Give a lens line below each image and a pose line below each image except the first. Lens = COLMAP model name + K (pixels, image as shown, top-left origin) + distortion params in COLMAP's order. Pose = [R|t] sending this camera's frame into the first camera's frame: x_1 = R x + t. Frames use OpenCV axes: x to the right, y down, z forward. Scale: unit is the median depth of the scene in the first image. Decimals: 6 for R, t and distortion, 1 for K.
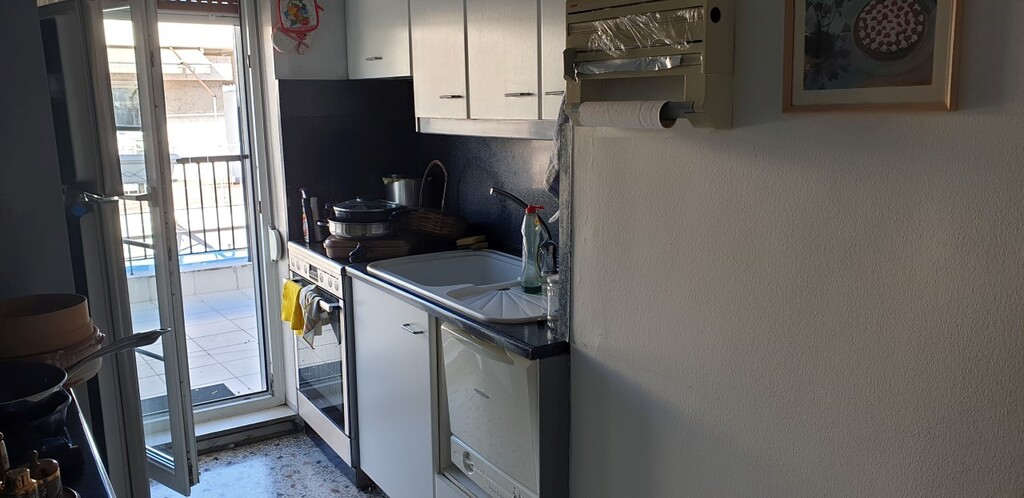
lens RADIAL K [[810.7, 0, 511.8], [0, 810.7, 193.6], [0, 0, 1]] dist [-0.005758, -0.003211]
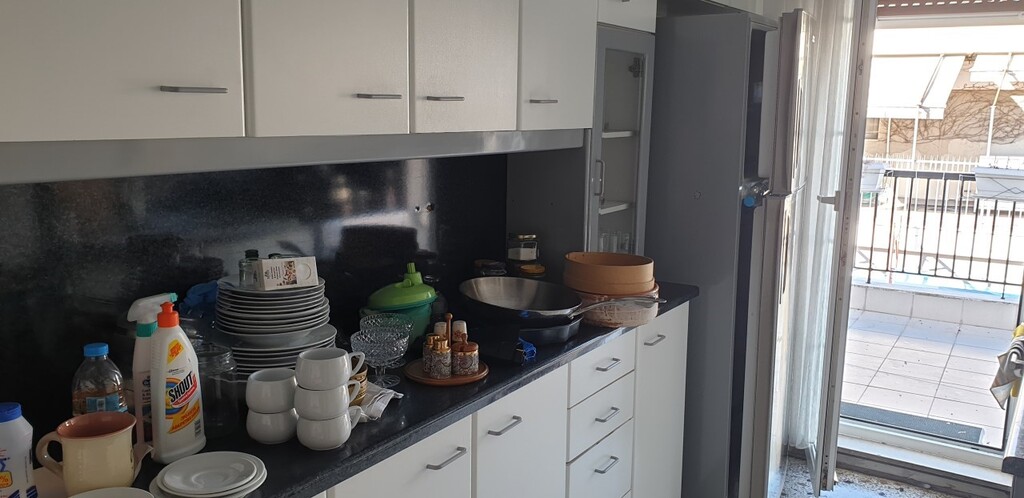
lens RADIAL K [[798.1, 0, 512.0], [0, 798.1, 249.0], [0, 0, 1]] dist [0.117391, -0.196388]
pose [[0.422043, 0.173469, -0.889825, 0.277852], [-0.128676, 0.983048, 0.130612, -0.020097], [0.897397, 0.059376, 0.437210, 0.172217]]
